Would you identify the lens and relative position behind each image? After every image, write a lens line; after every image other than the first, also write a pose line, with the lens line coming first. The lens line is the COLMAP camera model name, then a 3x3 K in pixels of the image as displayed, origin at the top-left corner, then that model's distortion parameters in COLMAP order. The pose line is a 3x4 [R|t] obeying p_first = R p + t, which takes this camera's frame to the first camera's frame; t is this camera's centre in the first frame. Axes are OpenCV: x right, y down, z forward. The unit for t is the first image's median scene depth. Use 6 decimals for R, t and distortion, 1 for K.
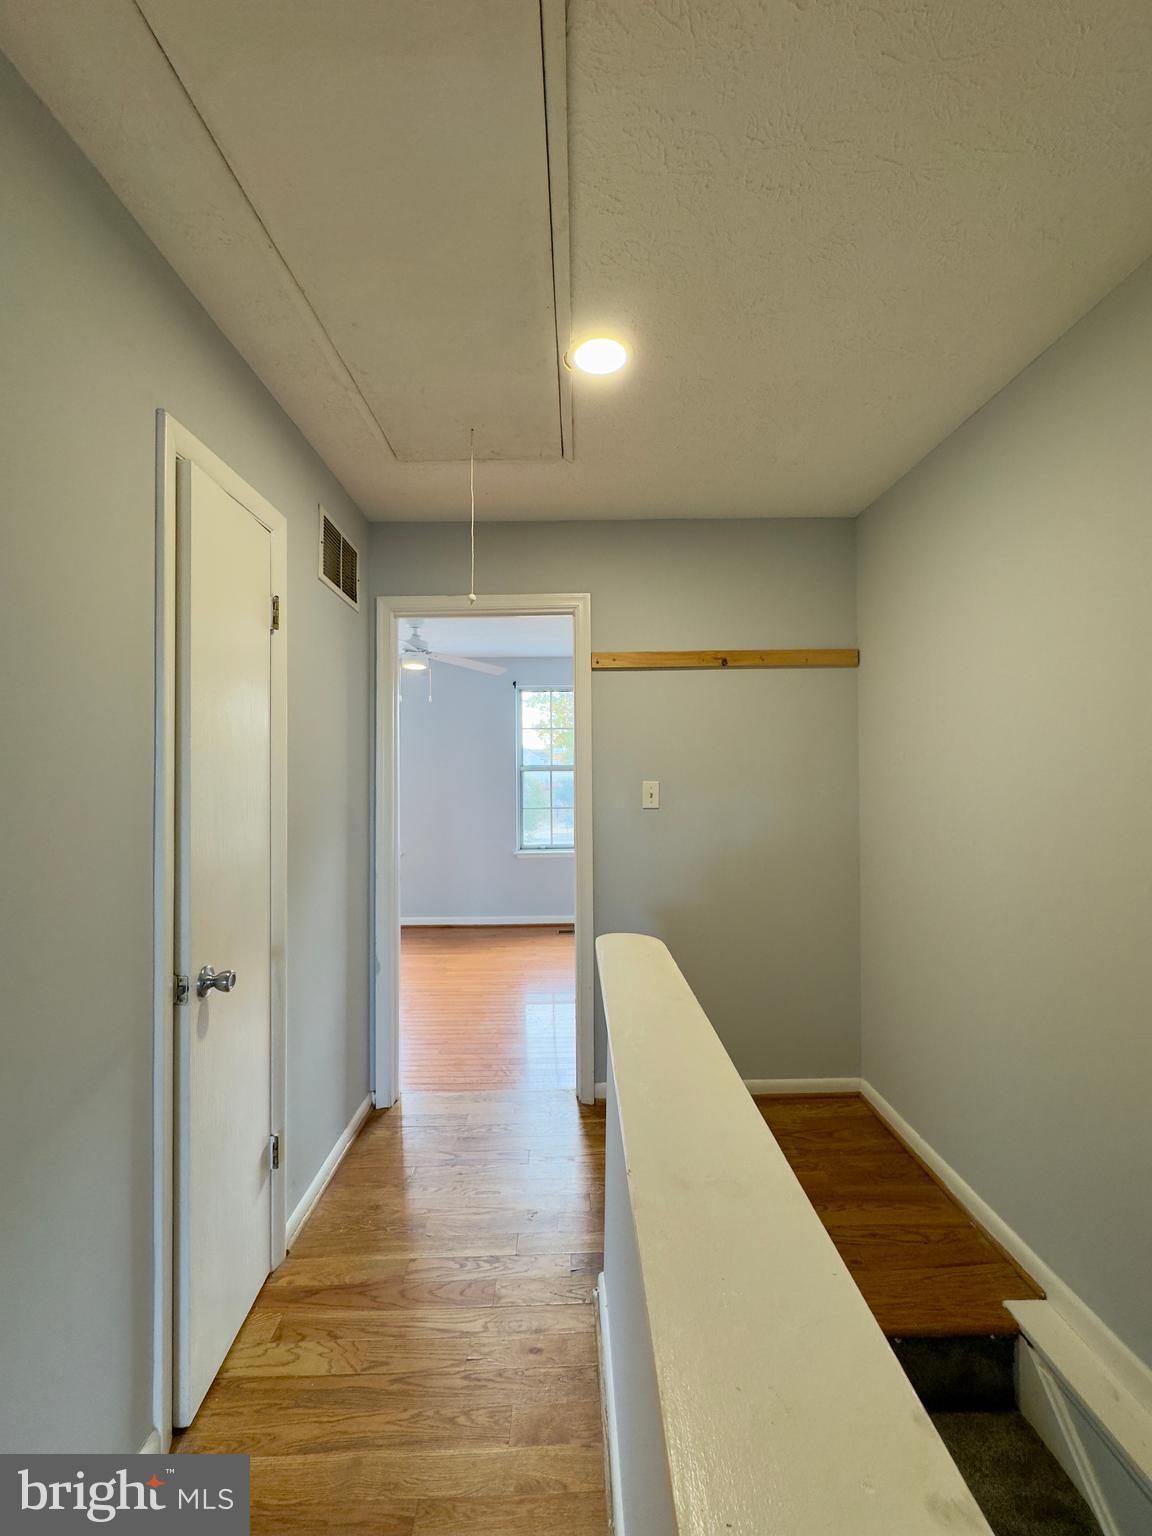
lens RADIAL K [[614.9, 0, 584.0], [0, 614.9, 772.4], [0, 0, 1]] dist [0.000594, 0.000066]
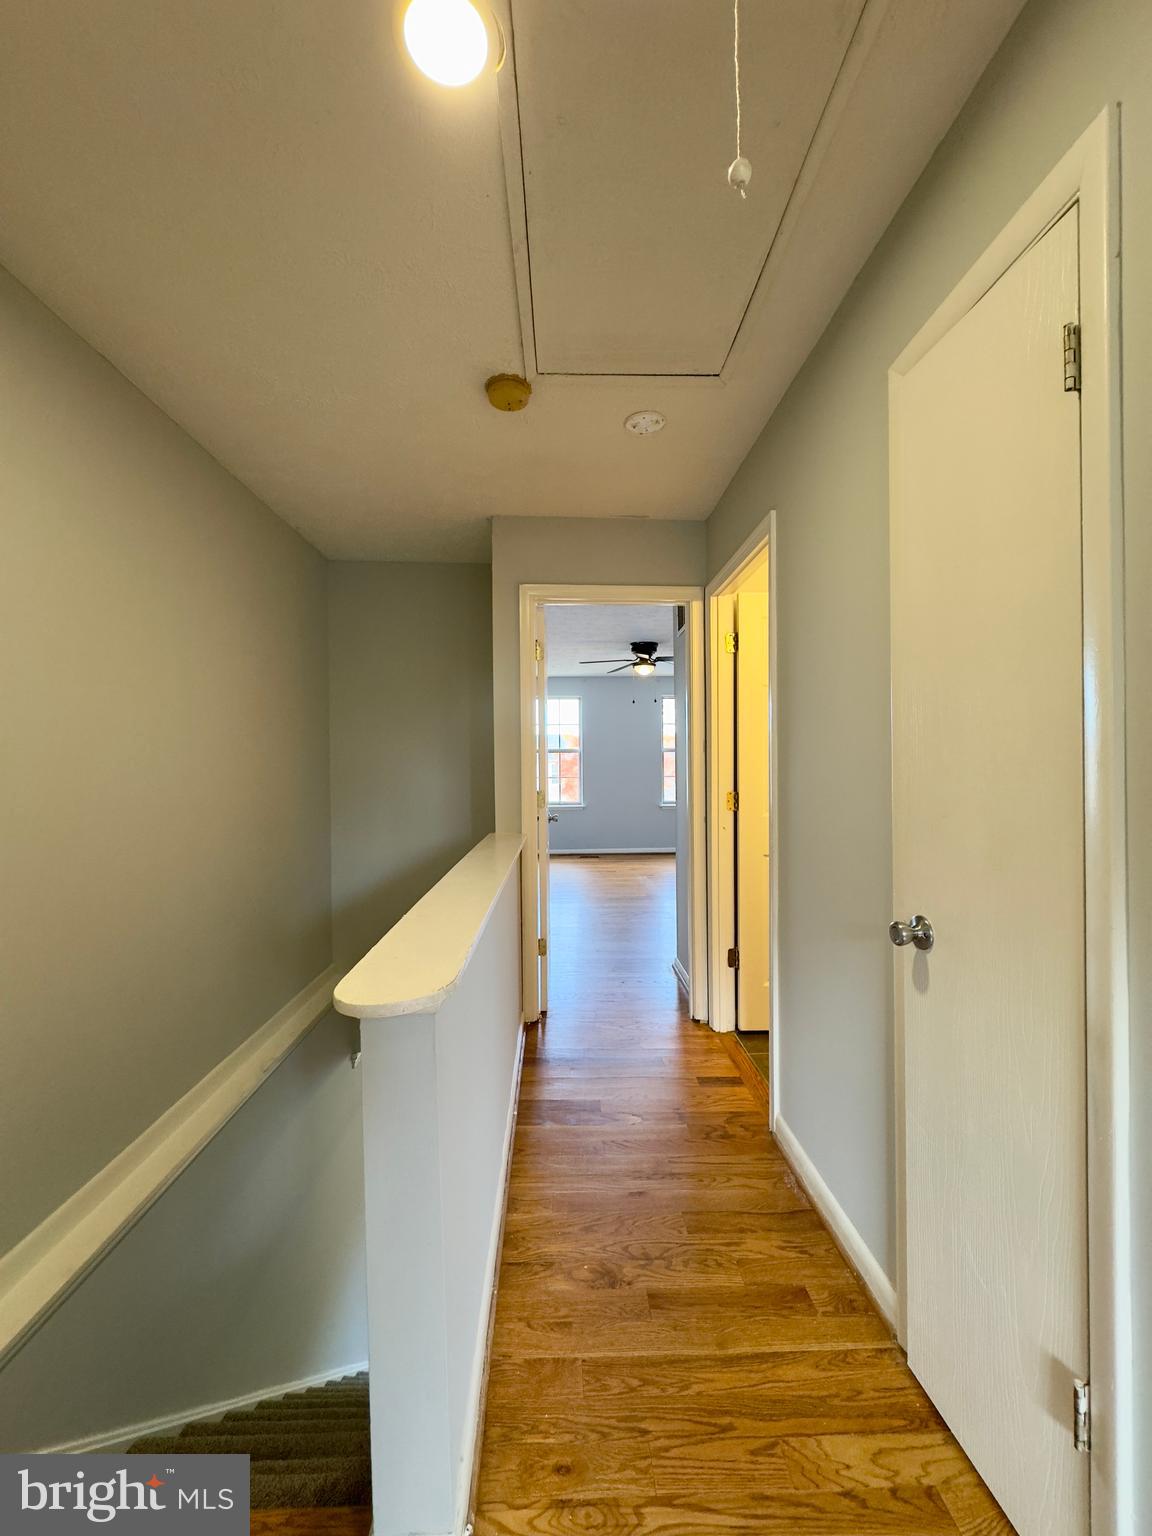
lens RADIAL K [[614.9, 0, 570.2], [0, 614.9, 764.5], [0, 0, 1]] dist [0.000594, 0.000066]
pose [[-0.999909, 0.012955, 0.003824, -0.113661], [0.012914, 0.999860, -0.010617, 0.102766], [-0.003961, -0.010566, -0.999936, 1.946984]]
